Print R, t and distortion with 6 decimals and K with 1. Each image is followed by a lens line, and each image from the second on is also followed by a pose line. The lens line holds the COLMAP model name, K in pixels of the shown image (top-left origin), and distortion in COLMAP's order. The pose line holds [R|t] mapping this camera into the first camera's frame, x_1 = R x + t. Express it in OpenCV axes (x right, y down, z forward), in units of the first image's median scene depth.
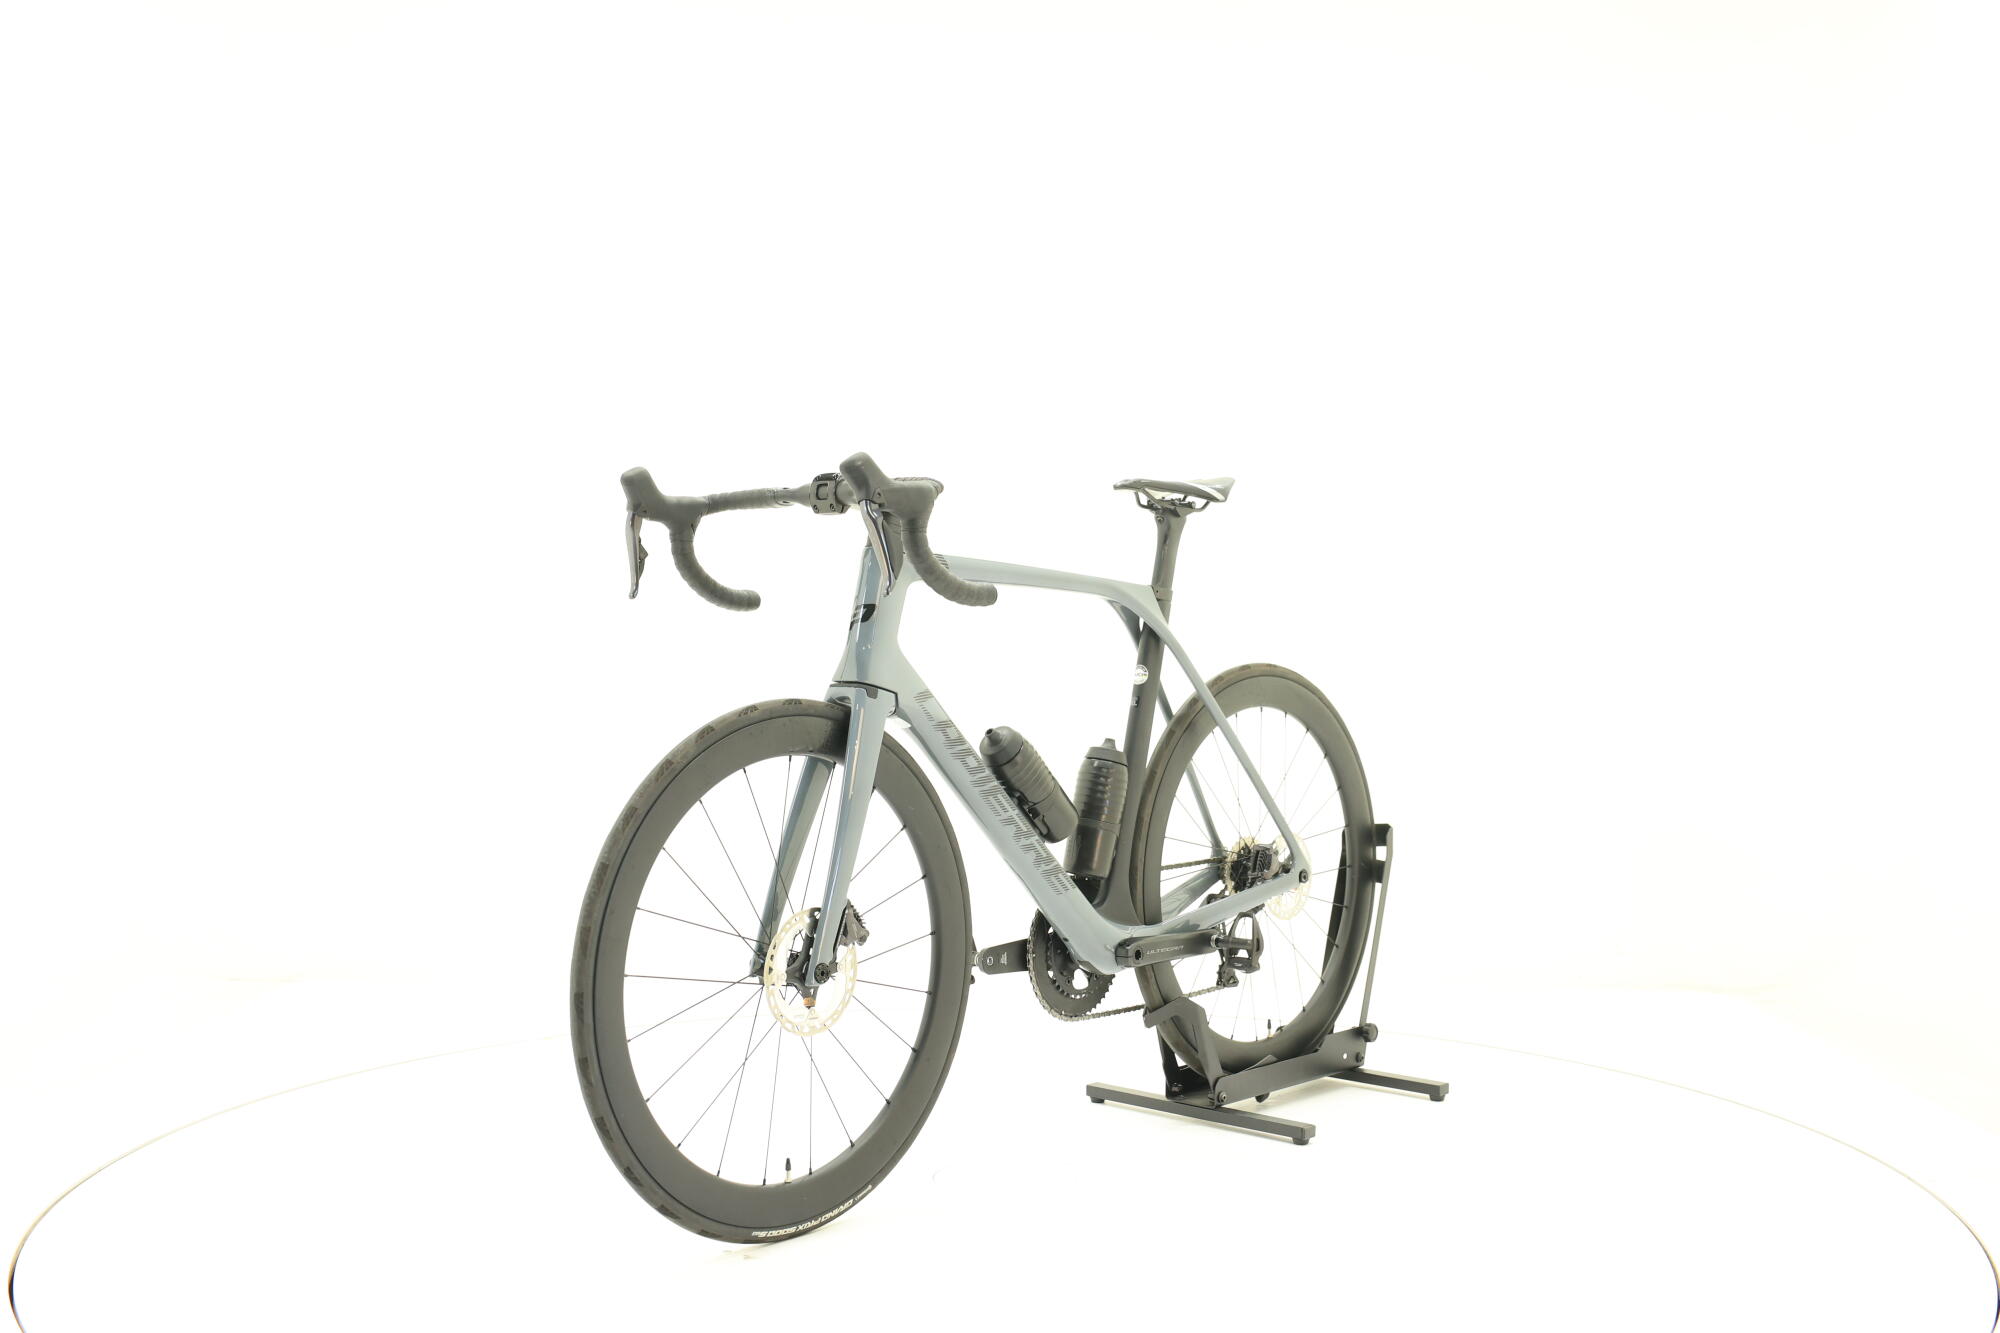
lens RADIAL K [[2194.4, 0, 1000.0], [0, 2194.4, 666.5], [0, 0, 1]] dist [-0.058054, -0.006550]
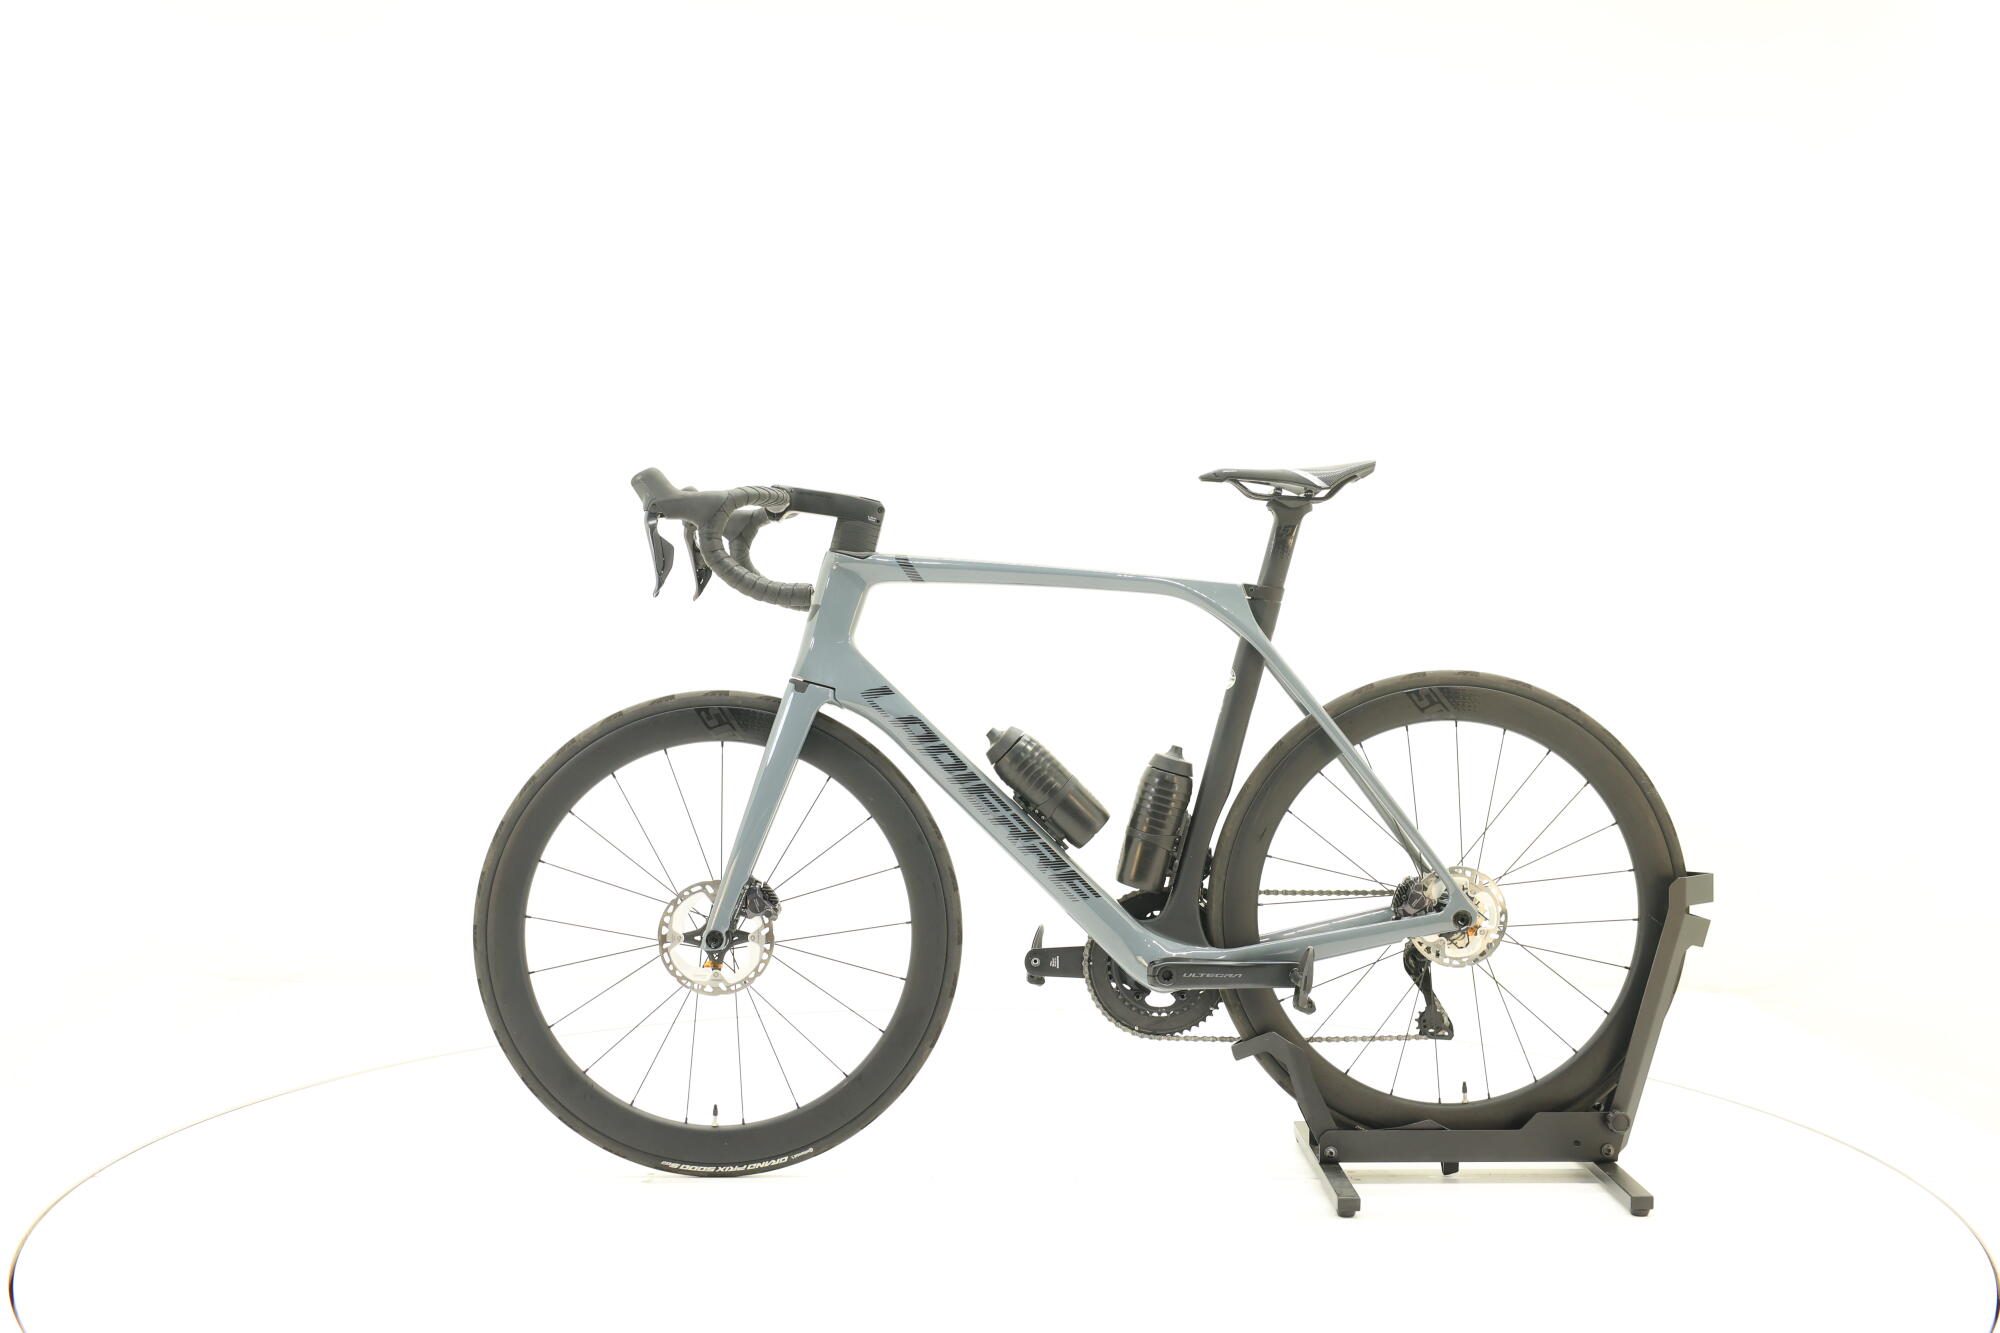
lens RADIAL K [[2194.4, 0, 1000.0], [0, 2194.4, 666.5], [0, 0, 1]] dist [-0.058054, -0.006550]
pose [[0.686643, 0.029005, -0.726416, 0.717776], [-0.021625, 0.999577, 0.019471, -0.018900], [0.726673, 0.002339, 0.686980, 0.310485]]
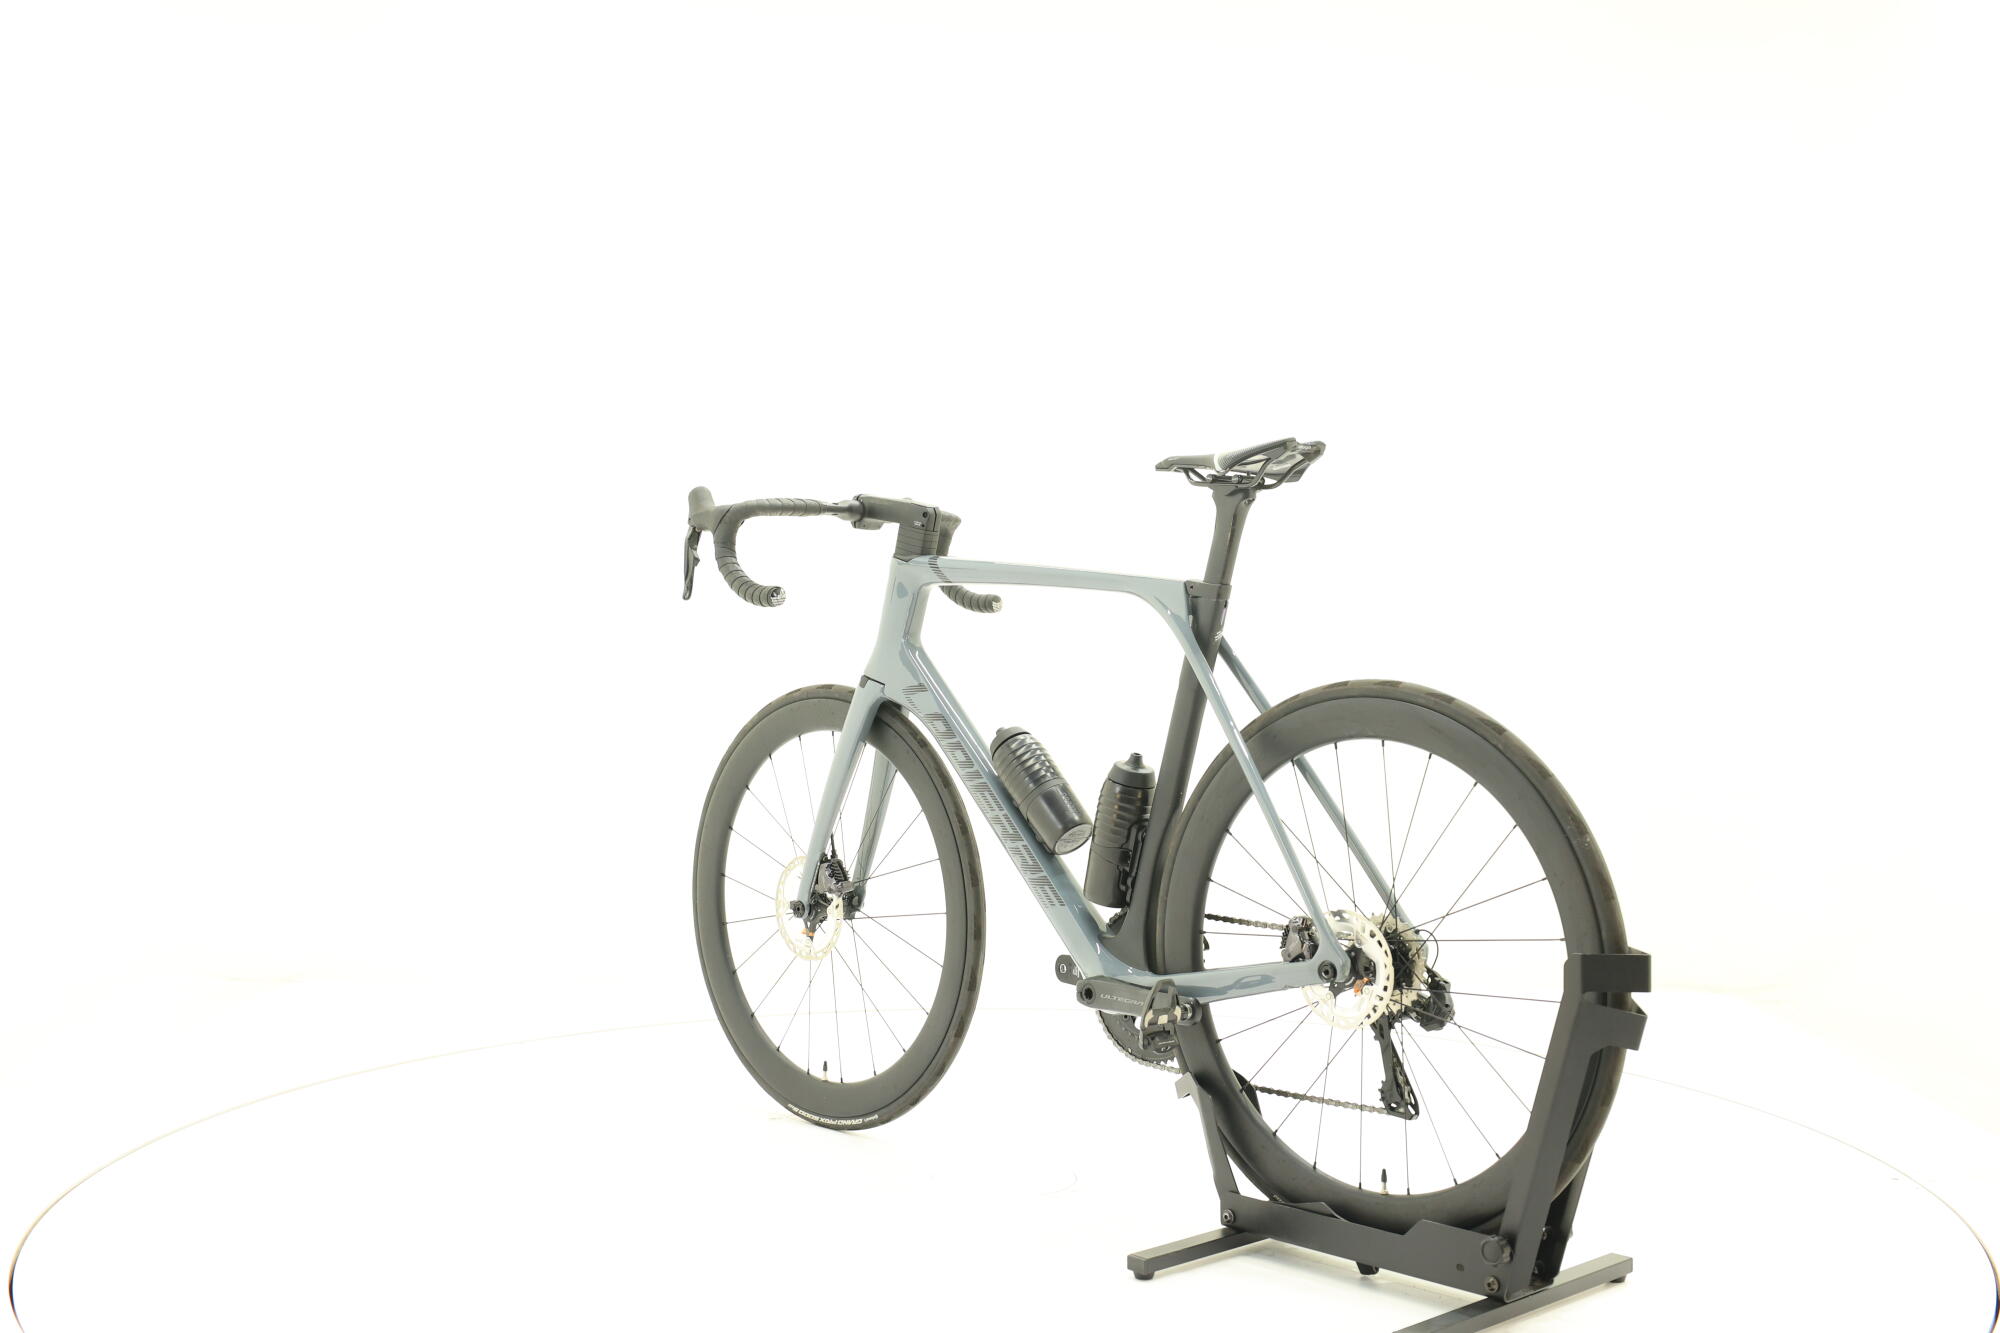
lens RADIAL K [[2194.4, 0, 1000.0], [0, 2194.4, 666.5], [0, 0, 1]] dist [-0.058054, -0.006550]
pose [[-0.091313, 0.032797, -0.995282, 0.986412], [-0.015253, 0.999294, 0.034329, -0.033732], [0.995705, 0.018316, -0.090749, 1.079936]]
